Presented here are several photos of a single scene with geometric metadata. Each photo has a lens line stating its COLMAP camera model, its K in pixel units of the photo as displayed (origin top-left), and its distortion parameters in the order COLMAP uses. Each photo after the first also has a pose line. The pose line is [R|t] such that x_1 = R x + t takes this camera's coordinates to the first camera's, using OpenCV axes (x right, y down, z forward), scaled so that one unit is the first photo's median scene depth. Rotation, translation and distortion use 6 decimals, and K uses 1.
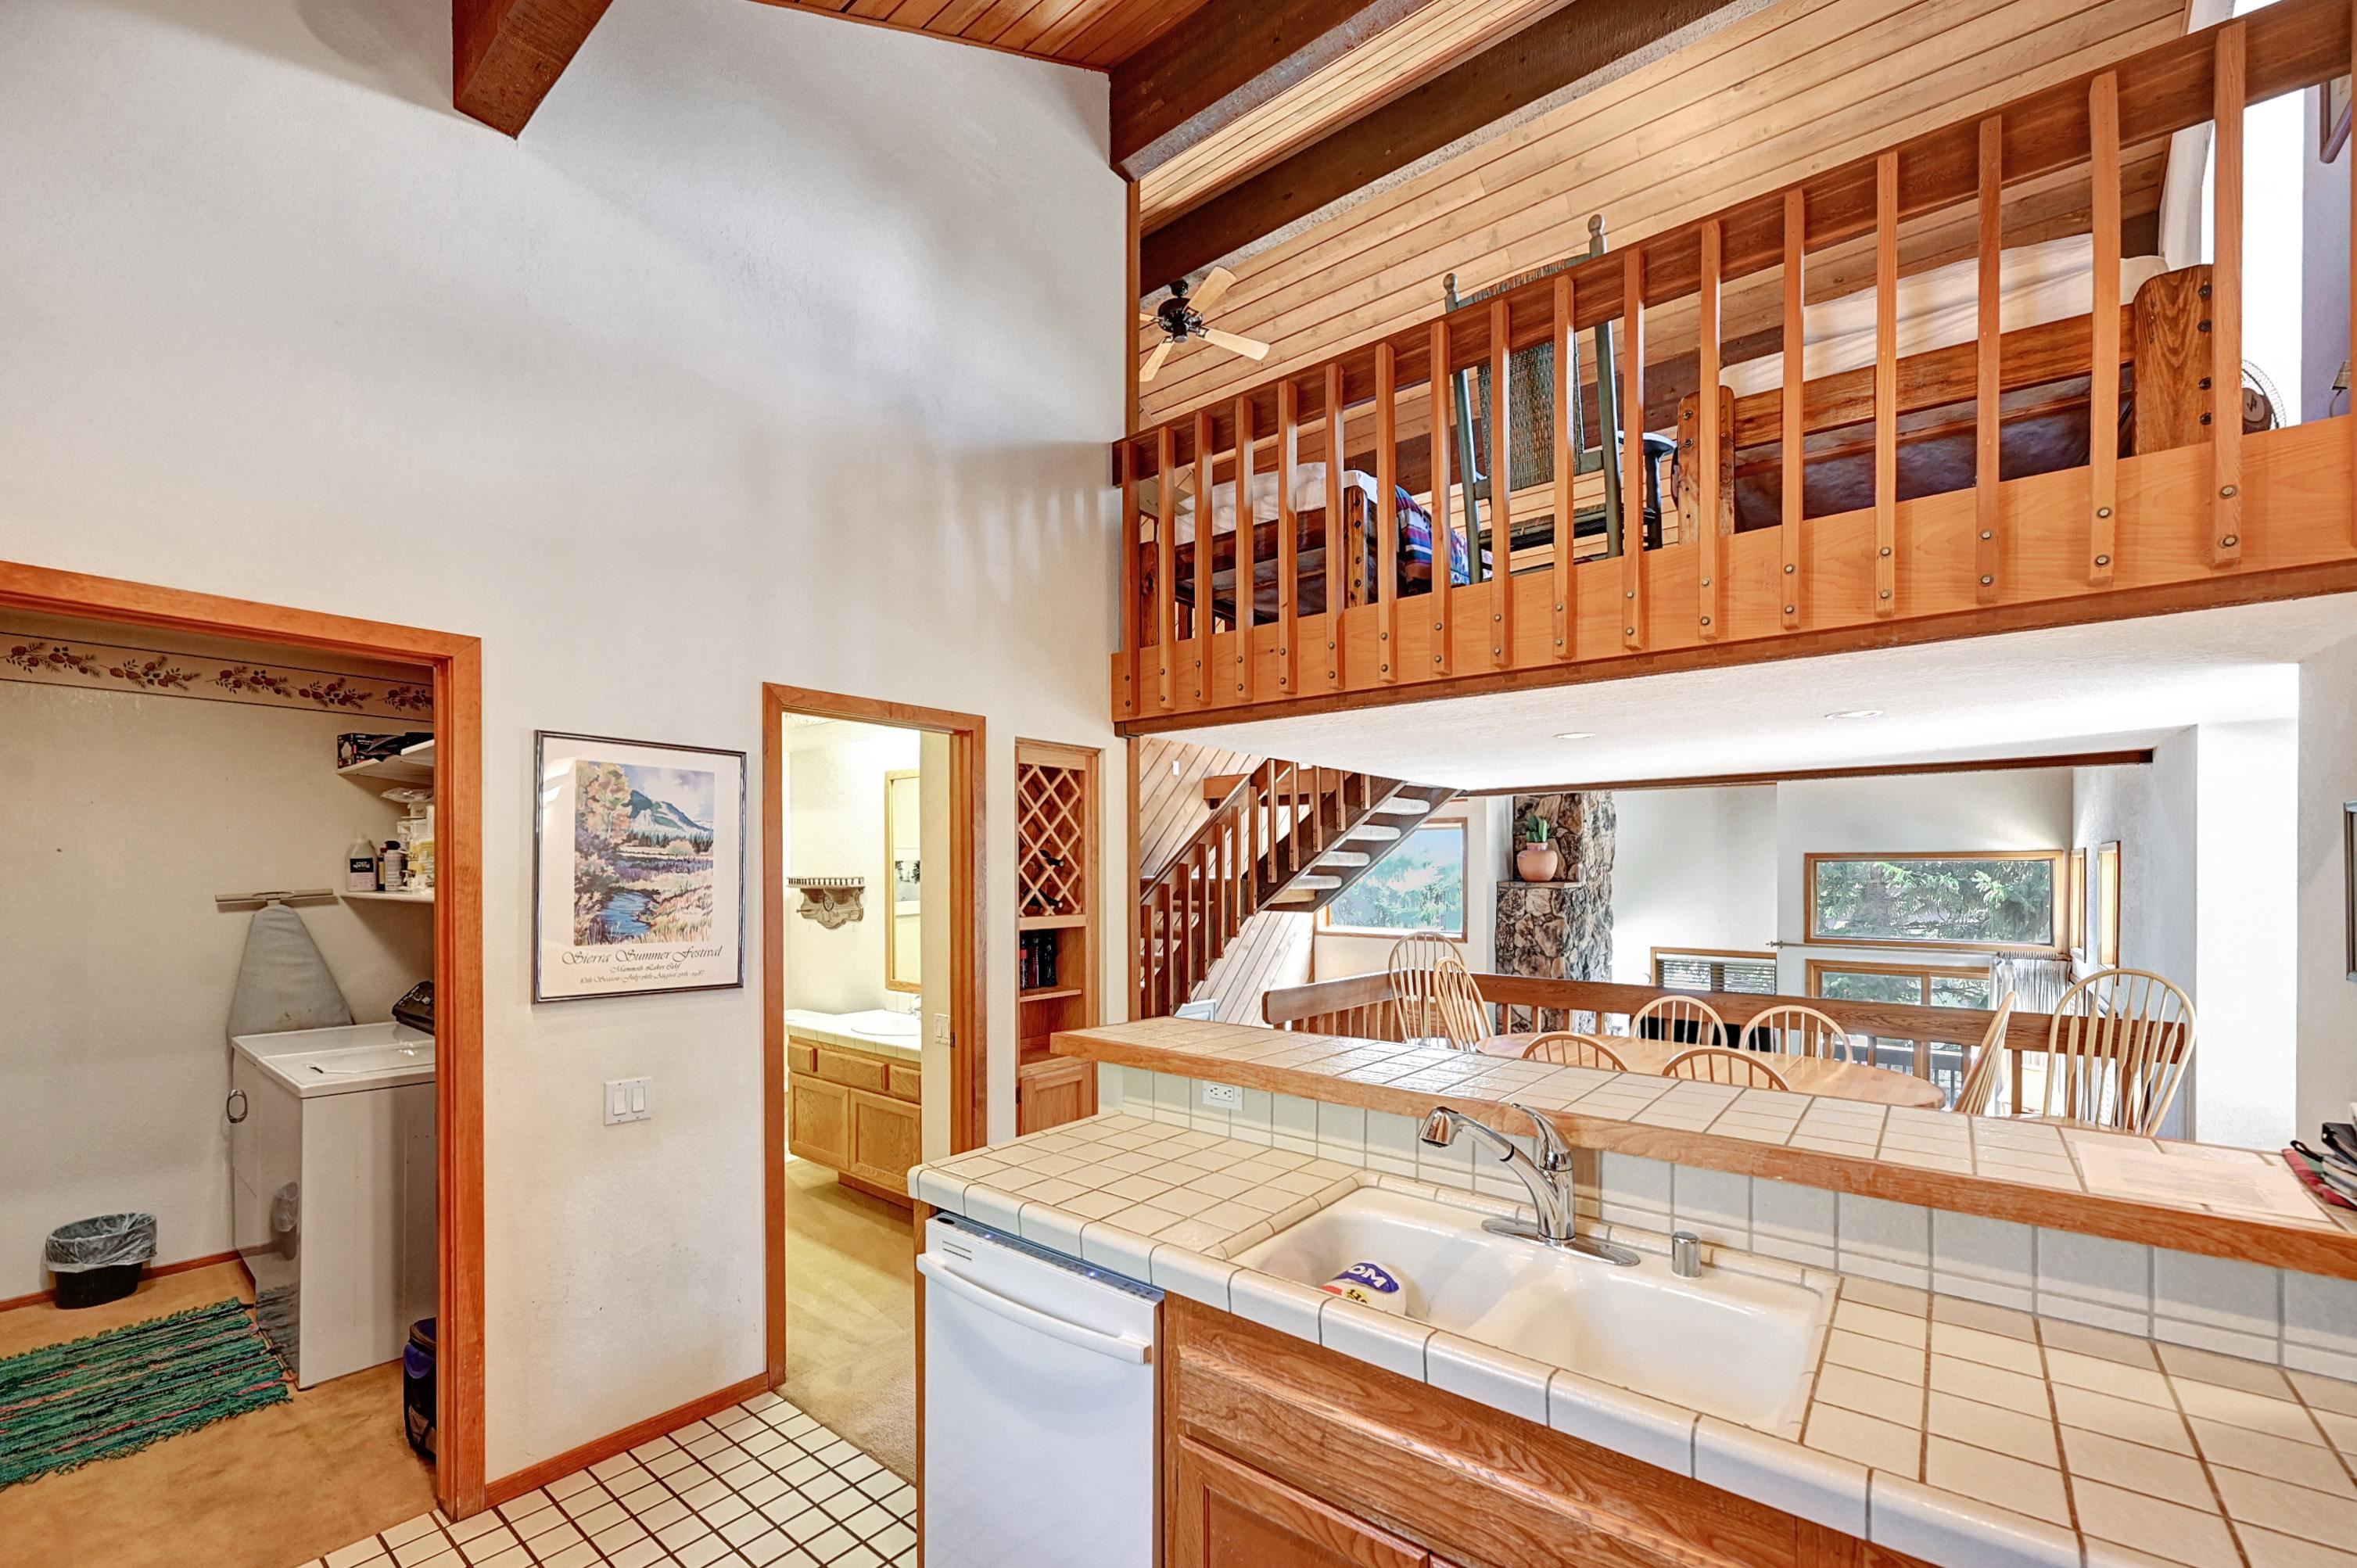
lens RADIAL K [[957.2, 0, 1182.2], [0, 957.2, 878.8], [0, 0, 1]] dist [-0.003654, -0.000240]
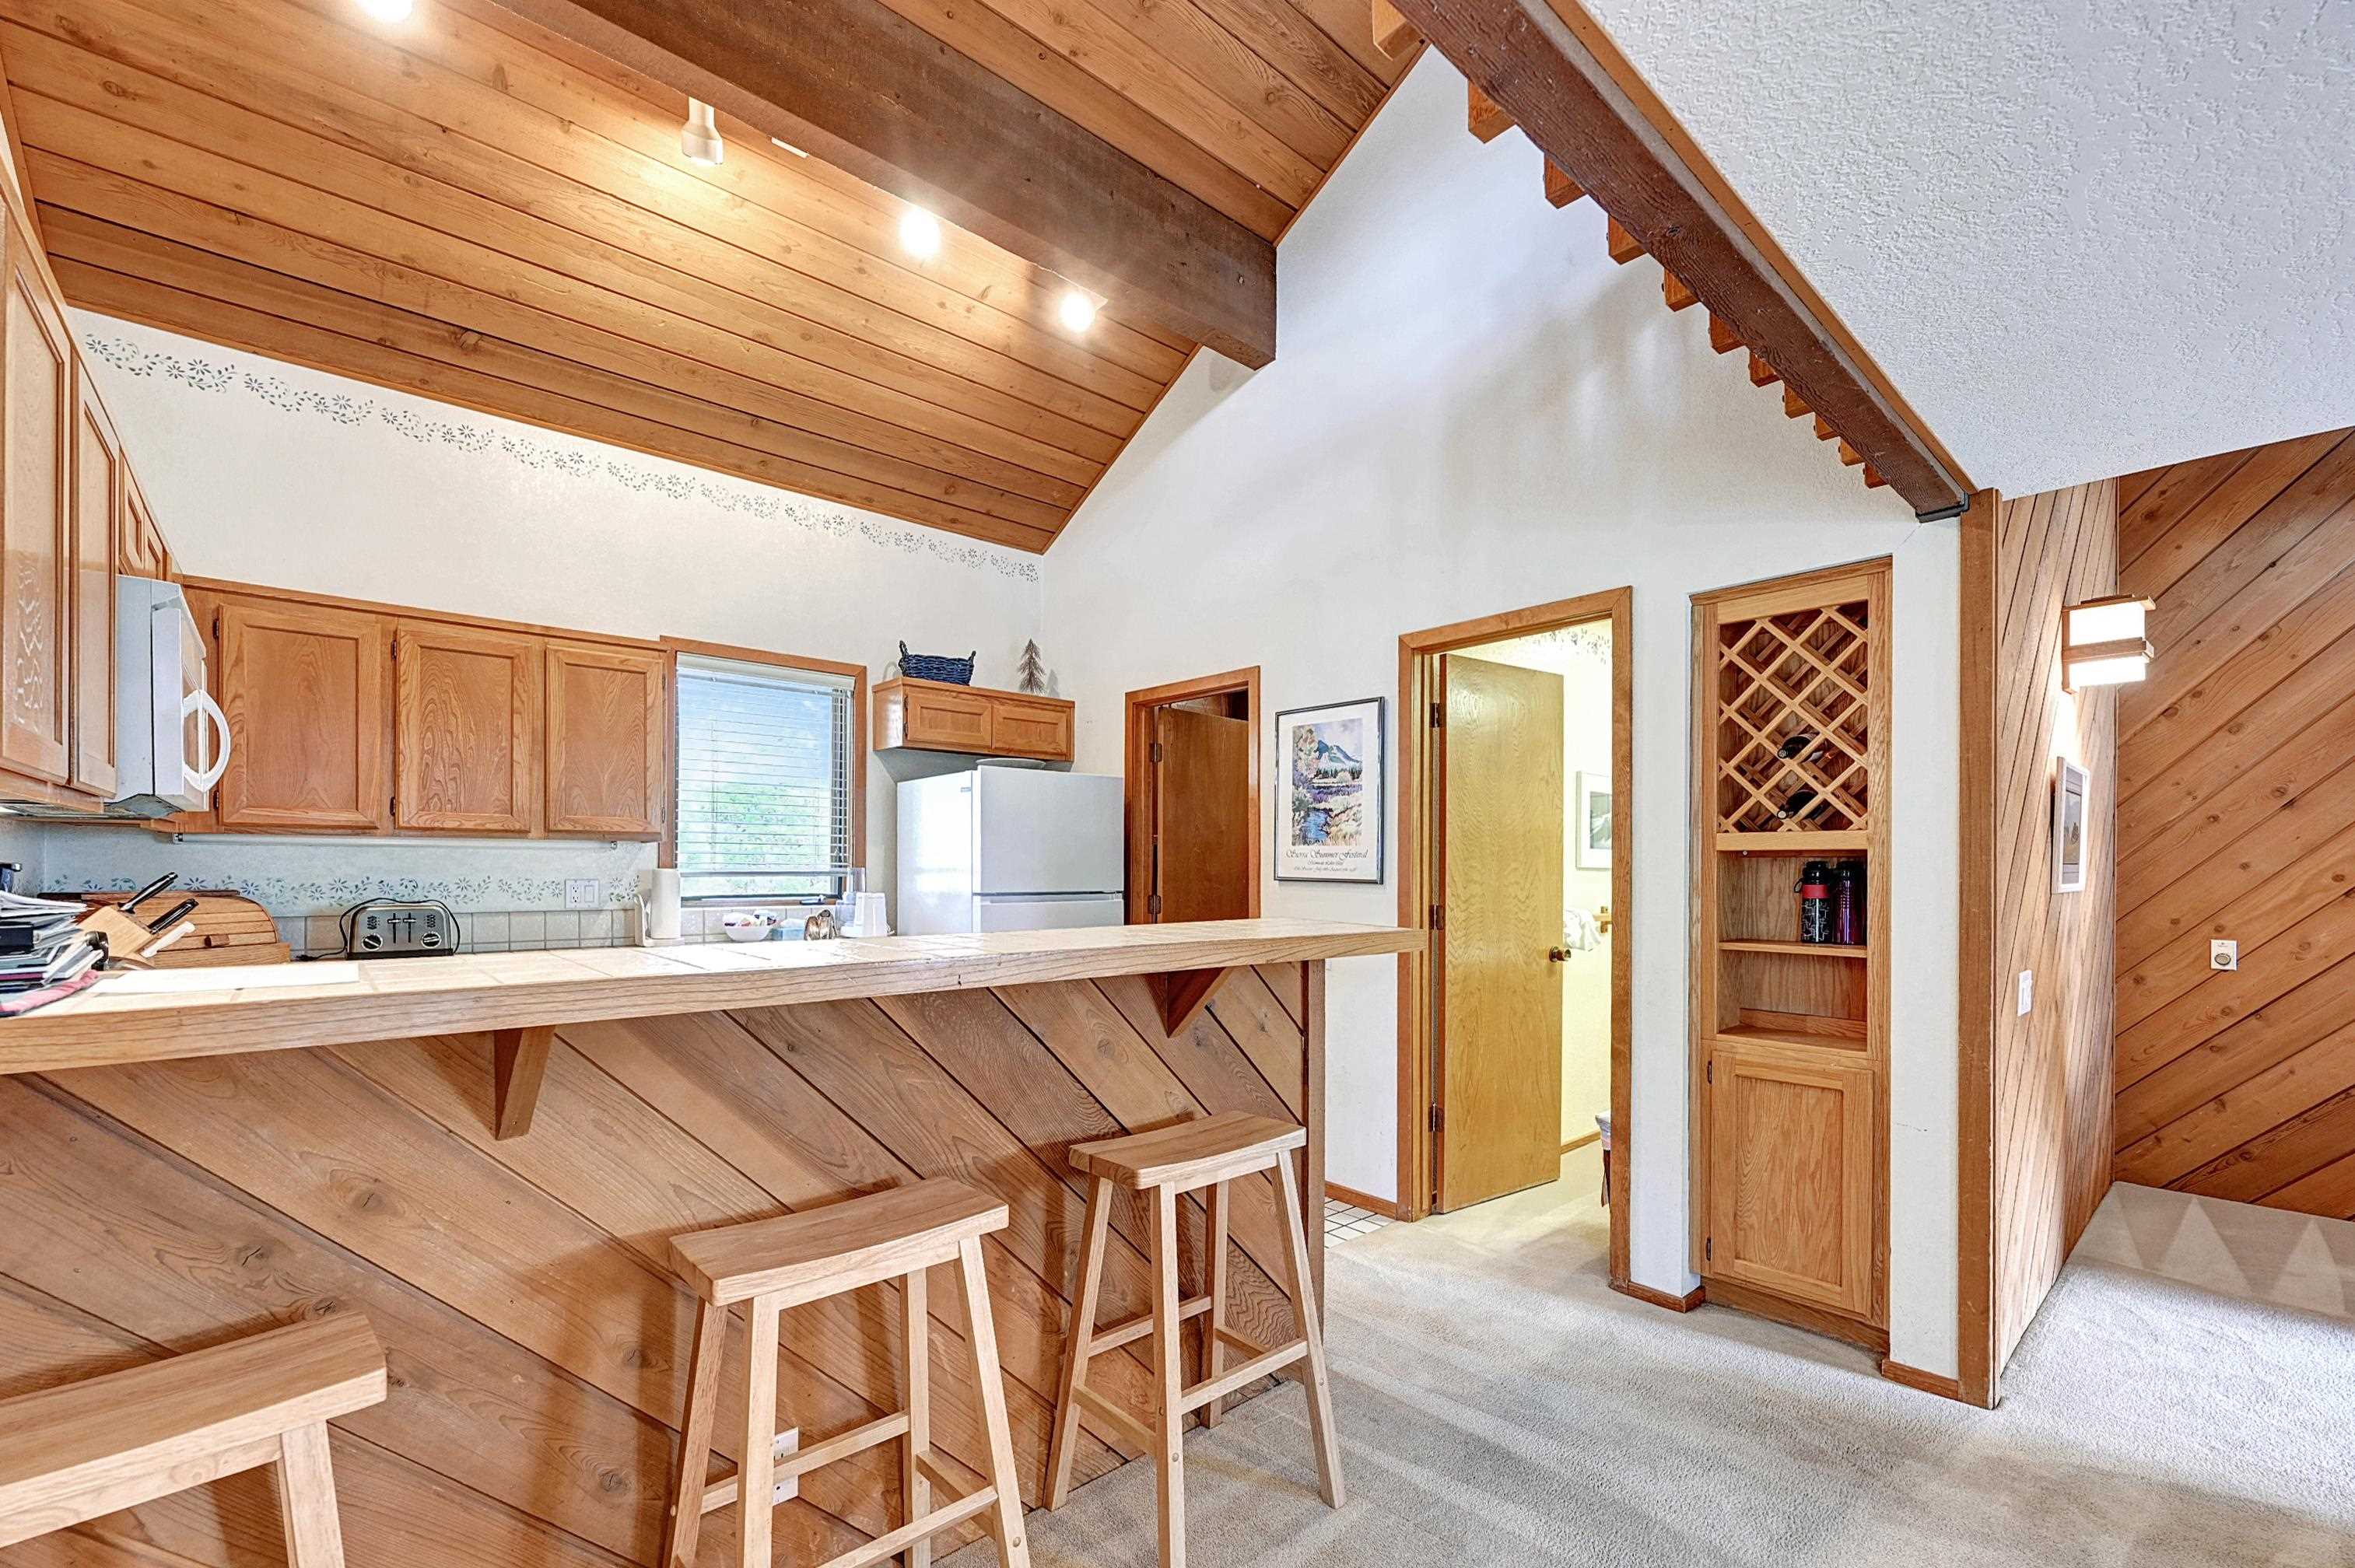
lens RADIAL K [[986.2, 0, 1183.0], [0, 986.2, 871.2], [0, 0, 1]] dist [0.001862, 0.000140]
pose [[-0.158071, -0.000596, -0.987428, 0.849314], [-0.011517, 0.999933, 0.001240, 0.096531], [0.987361, 0.011568, -0.158067, 0.929768]]
